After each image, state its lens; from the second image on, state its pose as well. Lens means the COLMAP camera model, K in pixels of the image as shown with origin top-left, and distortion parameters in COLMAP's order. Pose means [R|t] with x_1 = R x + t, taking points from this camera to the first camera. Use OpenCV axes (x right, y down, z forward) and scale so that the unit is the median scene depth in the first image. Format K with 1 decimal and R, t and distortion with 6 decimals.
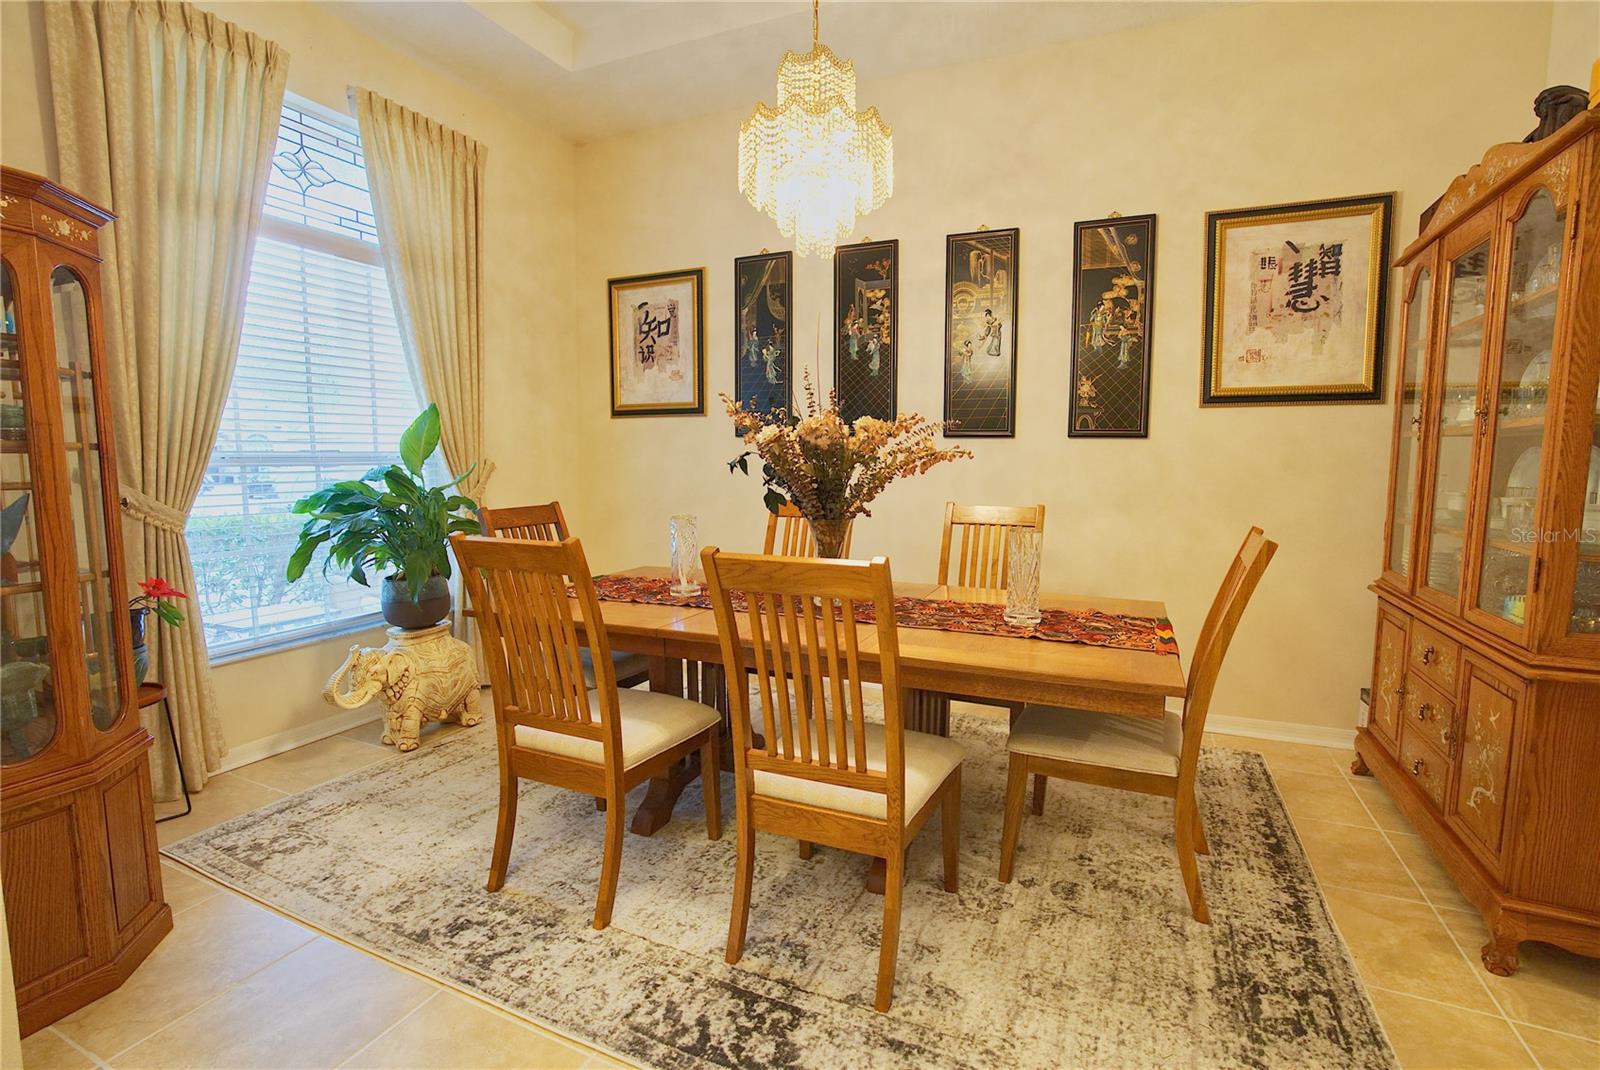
lens RADIAL K [[737.3, 0, 807.3], [0, 737.3, 530.3], [0, 0, 1]] dist [-0.069459, 0.026399]
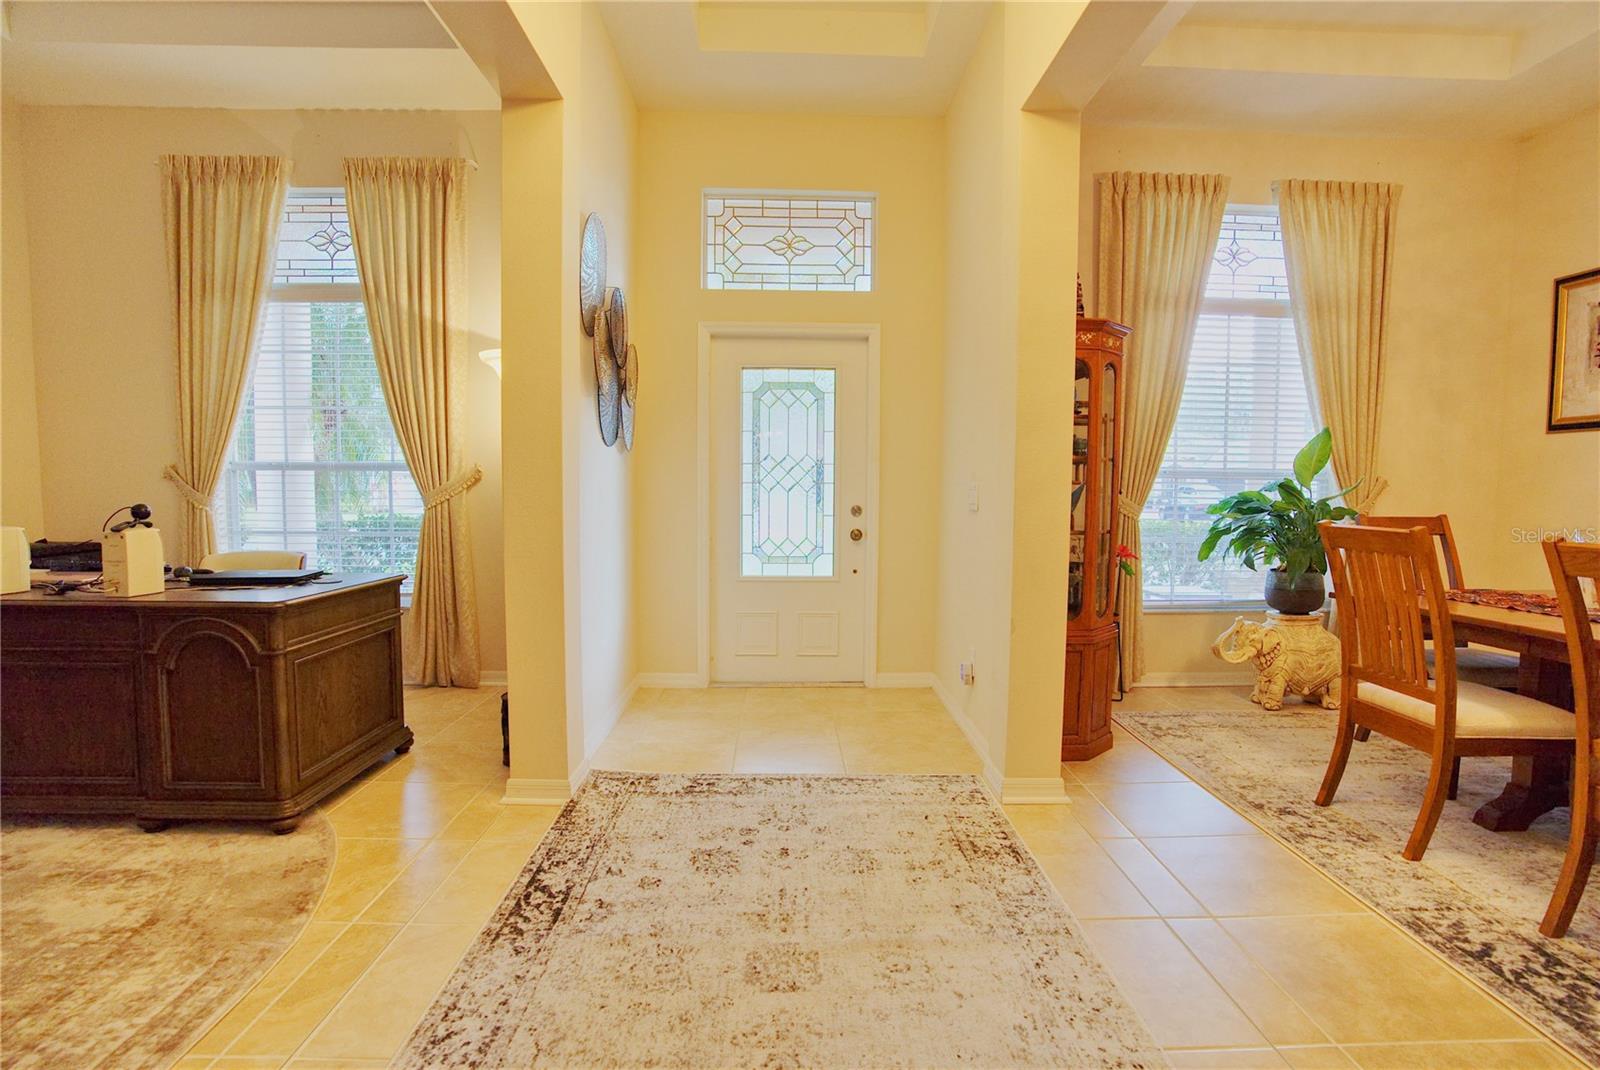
lens RADIAL K [[737.3, 0, 807.3], [0, 737.3, 530.3], [0, 0, 1]] dist [-0.069459, 0.026399]
pose [[0.436793, 0.060339, -0.897536, 0.180545], [-0.097995, 0.995002, 0.019202, 0.055692], [0.894208, 0.079567, 0.440523, -0.272646]]
